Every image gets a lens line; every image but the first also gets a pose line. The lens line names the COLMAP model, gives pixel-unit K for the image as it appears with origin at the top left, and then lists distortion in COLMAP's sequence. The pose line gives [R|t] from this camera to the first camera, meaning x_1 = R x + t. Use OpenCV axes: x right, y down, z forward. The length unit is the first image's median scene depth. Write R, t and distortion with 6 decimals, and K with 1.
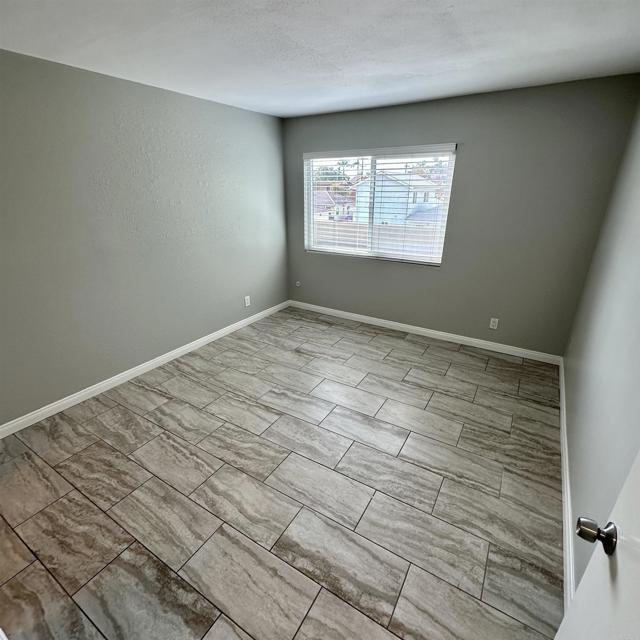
lens RADIAL K [[340.3, 0, 321.4], [0, 340.3, 318.5], [0, 0, 1]] dist [-0.010753, 0.002869]
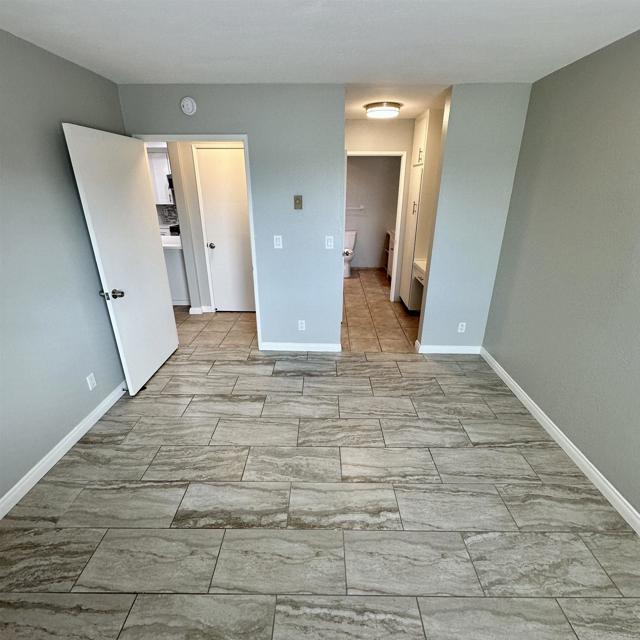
lens RADIAL K [[340.3, 0, 322.4], [0, 340.3, 317.4], [0, 0, 1]] dist [-0.010753, 0.002869]
pose [[-0.853448, 0.187970, -0.486101, 0.271612], [-0.194350, 0.750637, 0.631485, -0.559332], [0.483585, 0.633413, -0.604097, 1.410453]]
